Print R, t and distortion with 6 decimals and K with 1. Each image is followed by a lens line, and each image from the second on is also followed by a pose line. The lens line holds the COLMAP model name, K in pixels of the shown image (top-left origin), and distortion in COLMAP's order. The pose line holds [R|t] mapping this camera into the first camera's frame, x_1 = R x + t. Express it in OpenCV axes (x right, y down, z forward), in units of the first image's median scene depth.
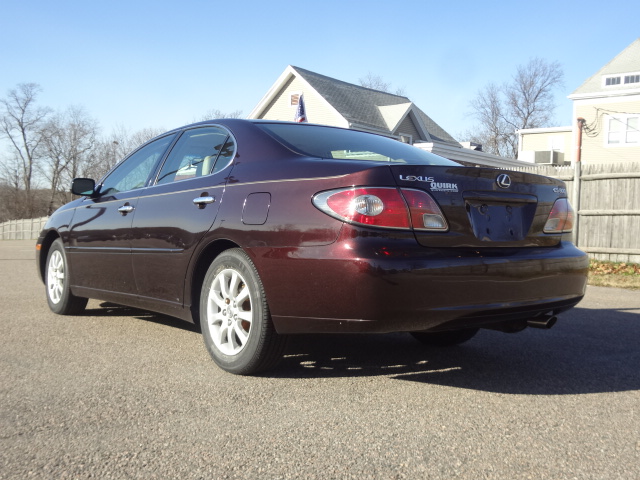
lens RADIAL K [[793.4, 0, 320.0], [0, 793.4, 240.0], [0, 0, 1]] dist [0.027563, 0.063368]
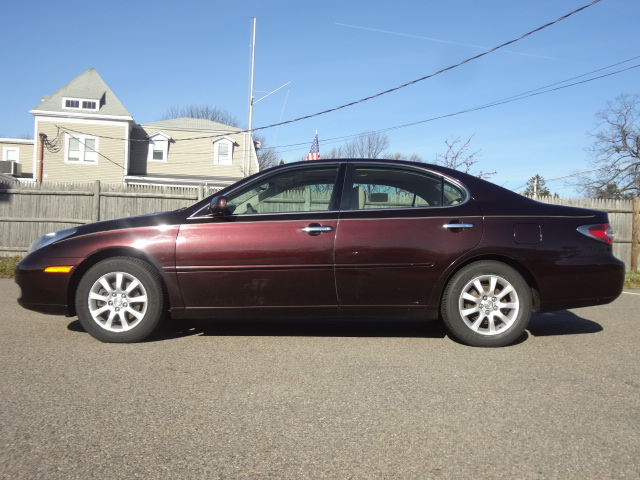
lens RADIAL K [[793.4, 0, 320.0], [0, 793.4, 240.0], [0, 0, 1]] dist [0.027563, 0.063368]
pose [[0.531799, -0.004348, 0.846859, -0.383957], [0.009290, 0.999957, -0.000700, -0.007303], [-0.846820, 0.008240, 0.531816, 0.128566]]
